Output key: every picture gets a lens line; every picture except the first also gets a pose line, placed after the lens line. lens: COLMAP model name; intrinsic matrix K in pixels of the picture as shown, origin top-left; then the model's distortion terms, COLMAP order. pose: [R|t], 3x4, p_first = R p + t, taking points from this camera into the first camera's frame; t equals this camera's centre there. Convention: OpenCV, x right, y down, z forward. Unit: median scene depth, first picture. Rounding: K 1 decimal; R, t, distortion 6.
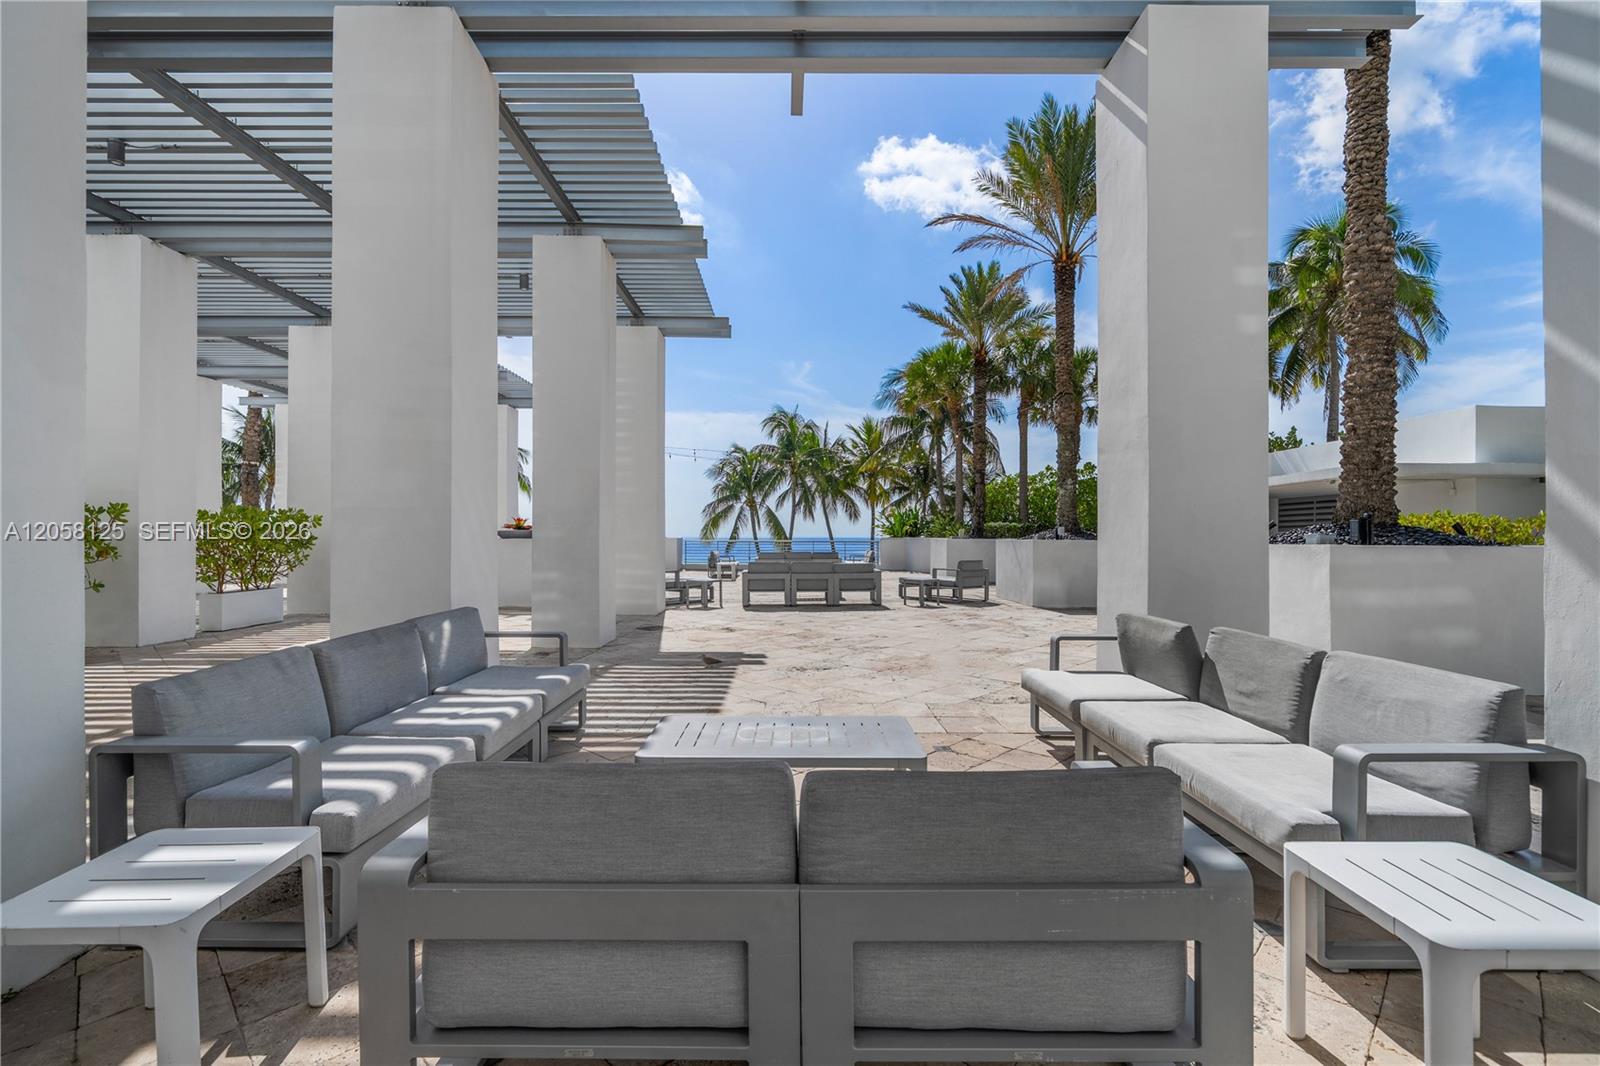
lens RADIAL K [[706.1, 0, 800.0], [0, 706.1, 533.0], [0, 0, 1]] dist [0.001123, 0.000346]
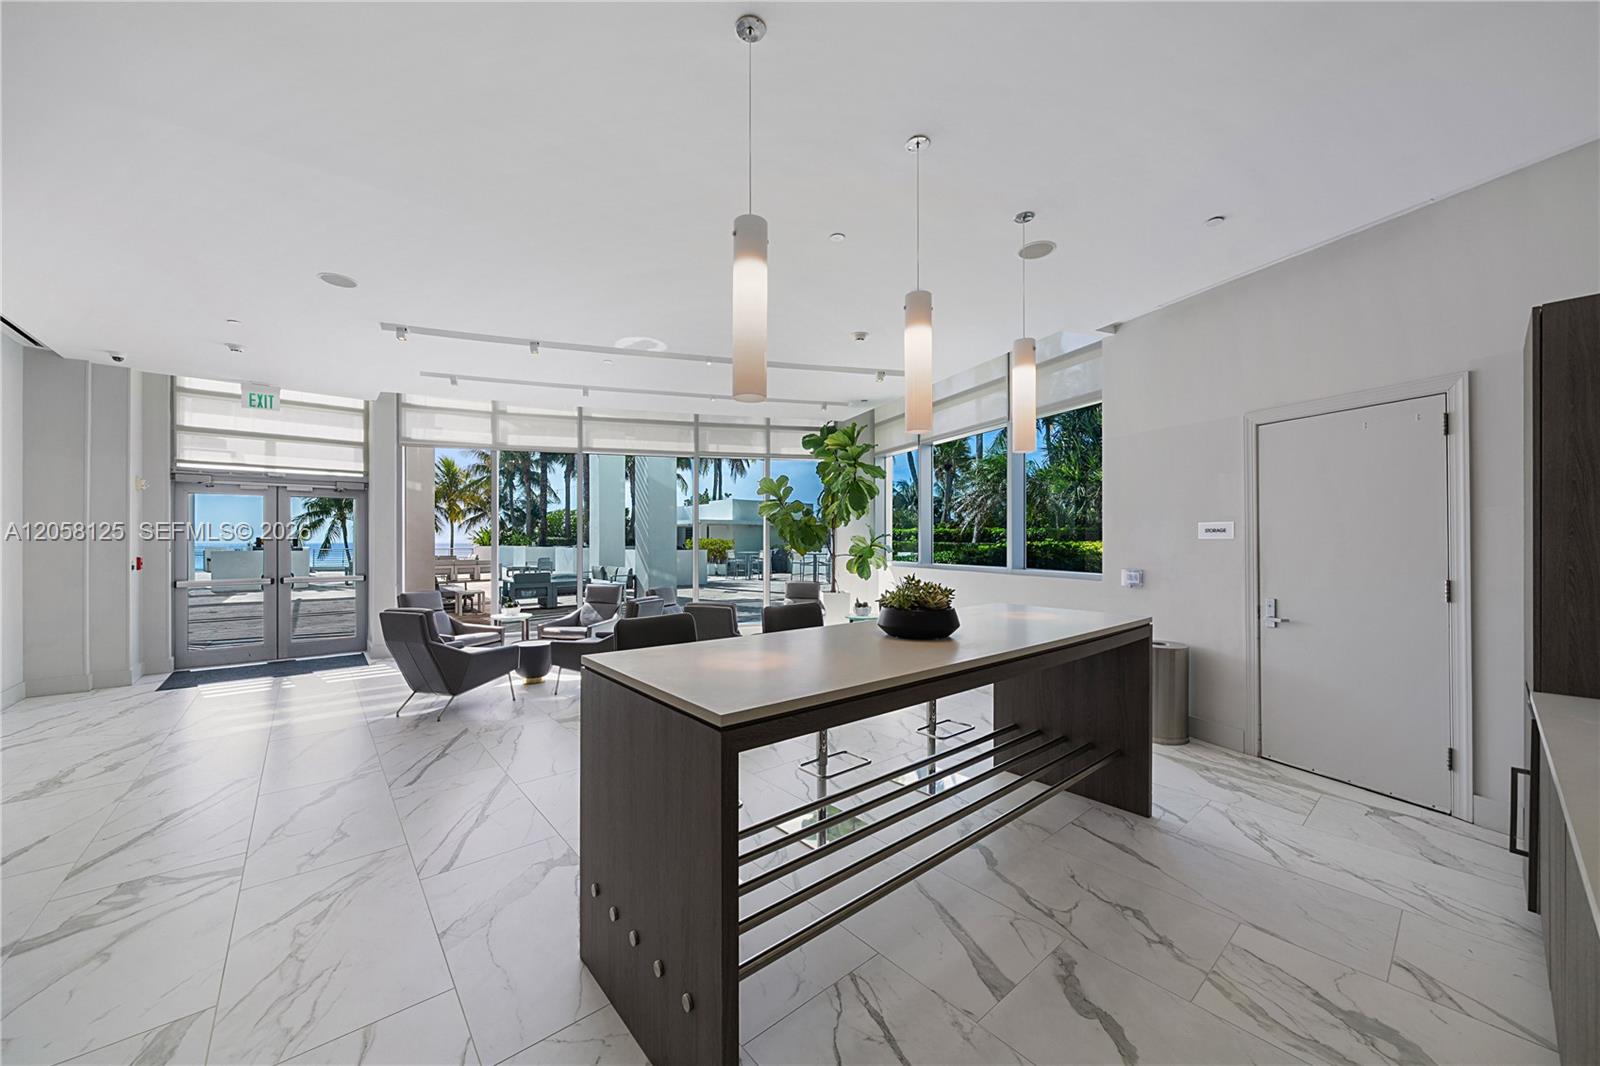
lens RADIAL K [[582.5, 0, 800.0], [0, 582.5, 533.0], [0, 0, 1]] dist [0.000081, -0.000027]
pose [[0.766772, 0.008079, 0.641868, -0.119909], [-0.002381, 0.999950, -0.009742, -0.007684], [-0.641915, 0.005942, 0.766753, -0.340322]]
